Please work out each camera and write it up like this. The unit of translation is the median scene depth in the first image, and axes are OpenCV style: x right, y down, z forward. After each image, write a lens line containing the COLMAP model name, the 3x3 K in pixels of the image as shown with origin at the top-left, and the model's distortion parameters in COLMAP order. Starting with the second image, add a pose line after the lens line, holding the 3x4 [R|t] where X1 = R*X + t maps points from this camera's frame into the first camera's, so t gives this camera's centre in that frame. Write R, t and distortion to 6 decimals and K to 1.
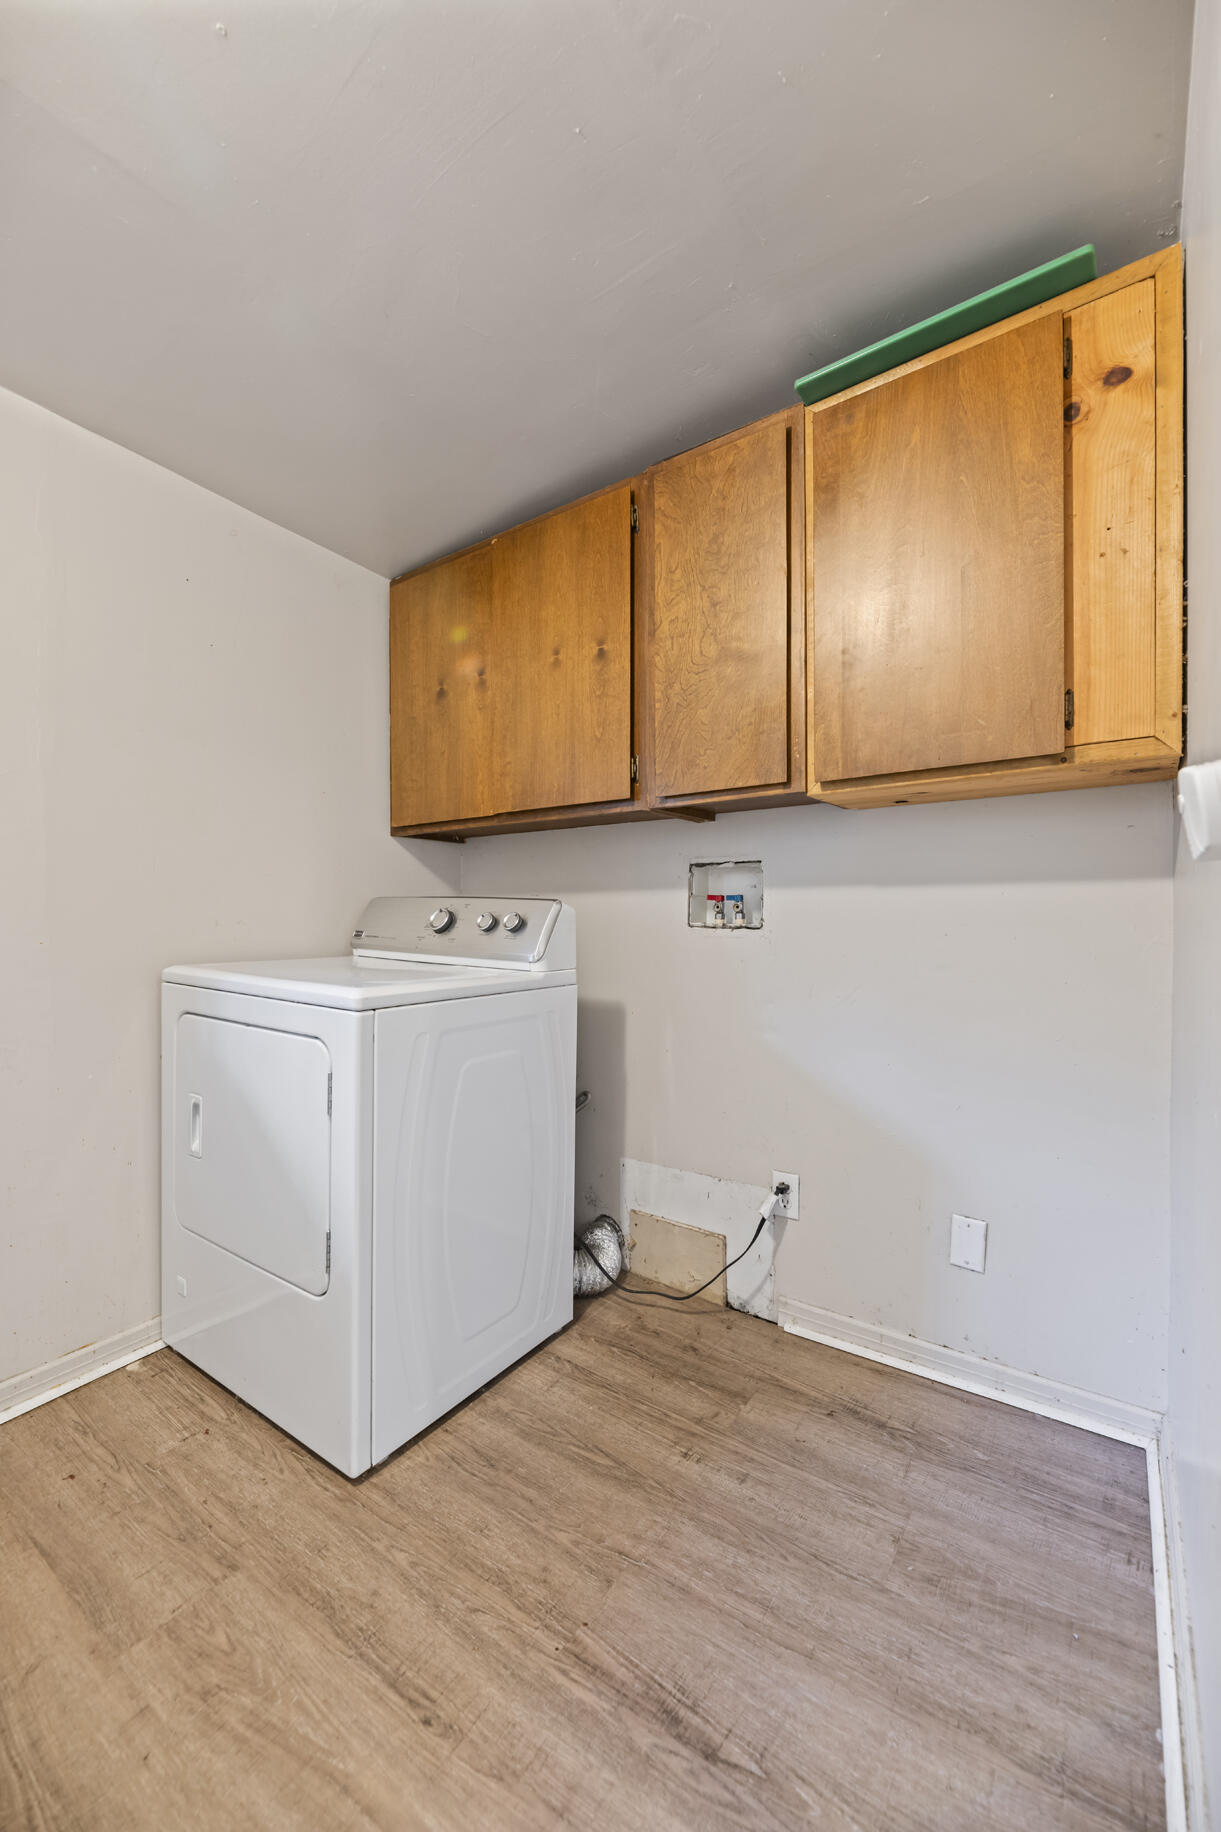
lens RADIAL K [[740.6, 0, 614.1], [0, 740.6, 920.4], [0, 0, 1]] dist [0.002182, -0.004269]
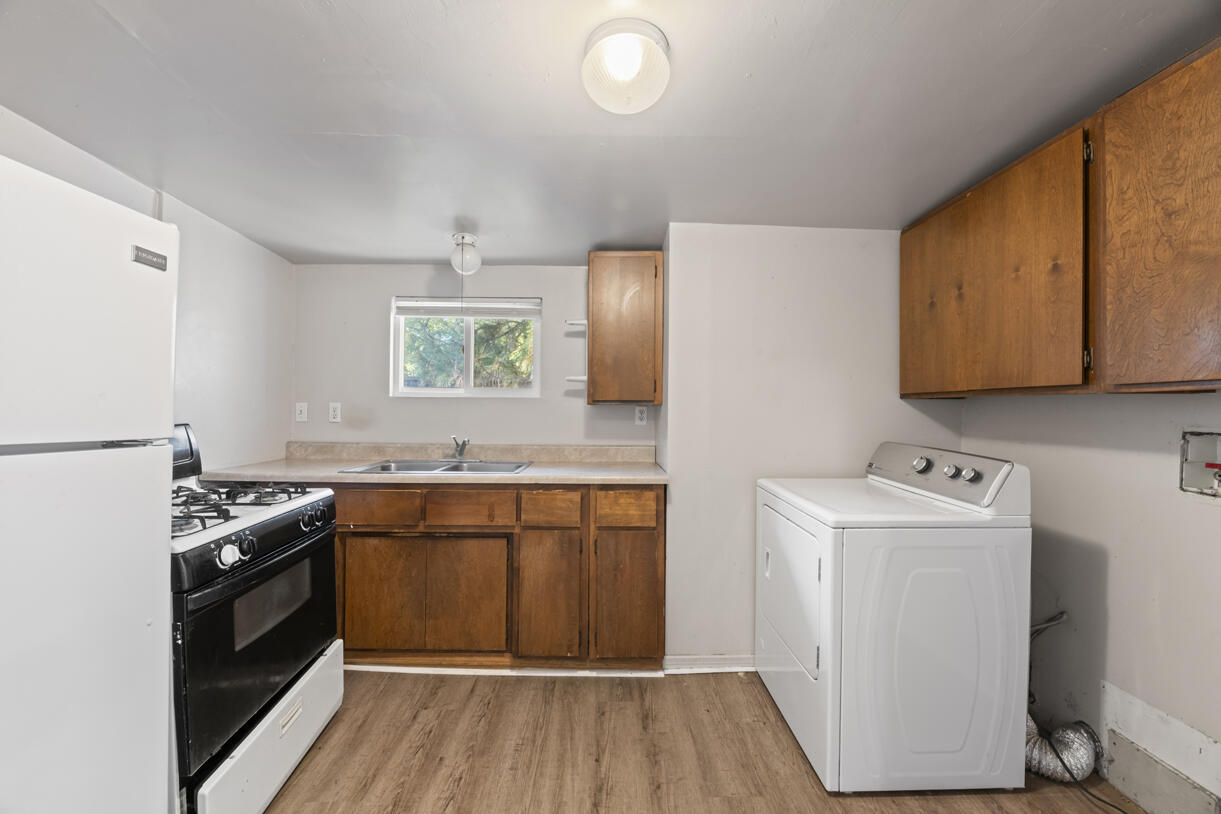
lens RADIAL K [[493.6, 0, 610.5], [0, 493.6, 407.0], [0, 0, 1]] dist [0.002182, -0.004269]
pose [[0.590944, 0.004852, -0.806698, 0.208964], [-0.013025, 0.999909, -0.003527, -0.111357], [0.806608, 0.012592, 0.590953, -0.092656]]
